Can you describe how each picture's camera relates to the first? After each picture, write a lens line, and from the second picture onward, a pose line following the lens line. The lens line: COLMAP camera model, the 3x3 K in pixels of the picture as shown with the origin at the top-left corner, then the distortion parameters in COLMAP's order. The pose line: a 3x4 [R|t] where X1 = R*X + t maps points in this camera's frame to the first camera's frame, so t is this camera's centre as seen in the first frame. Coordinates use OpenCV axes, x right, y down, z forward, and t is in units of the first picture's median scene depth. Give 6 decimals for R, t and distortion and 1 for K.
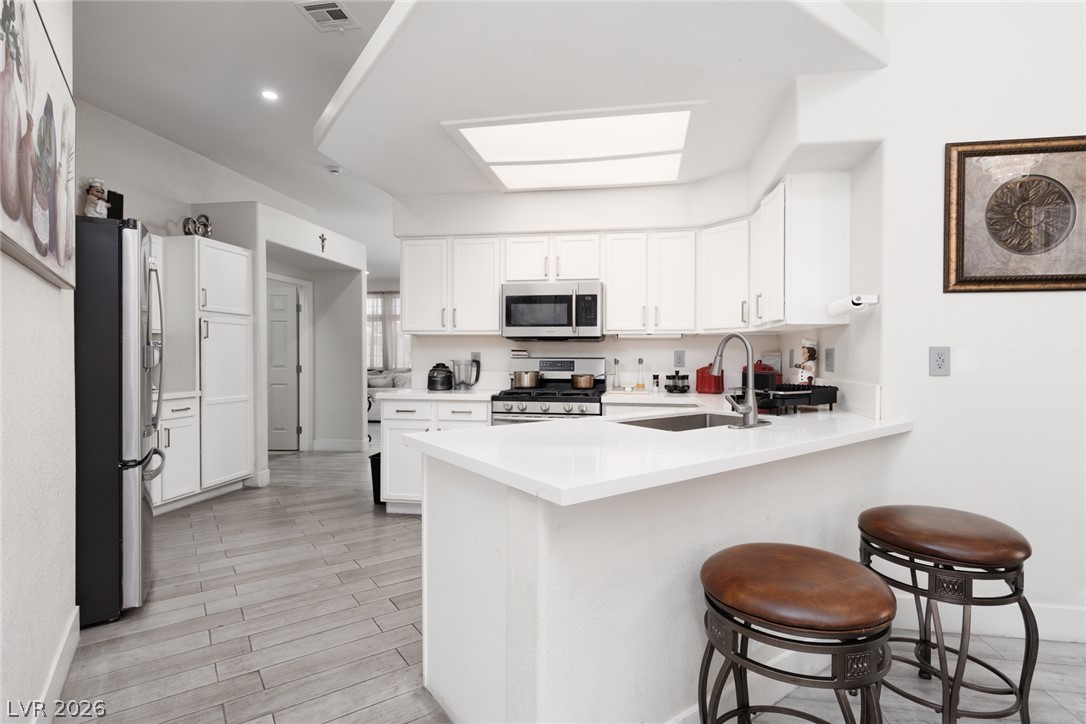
lens RADIAL K [[534.3, 0, 547.0], [0, 534.3, 355.8], [0, 0, 1]] dist [0.019679, -0.000059]
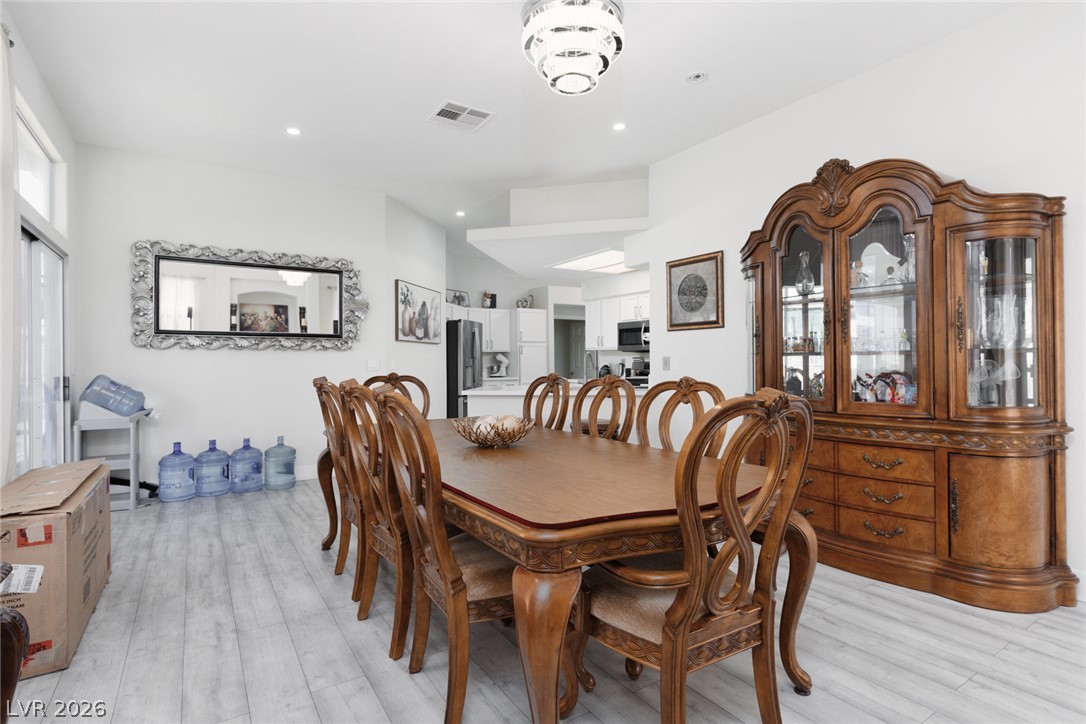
lens RADIAL K [[556.2, 0, 554.4], [0, 556.2, 362.4], [0, 0, 1]] dist [0.000832, -0.000250]
pose [[0.675749, -0.003305, -0.737124, 1.697471], [0.006250, 0.999980, 0.001247, -0.001193], [0.737105, -0.005450, 0.675756, -0.671529]]
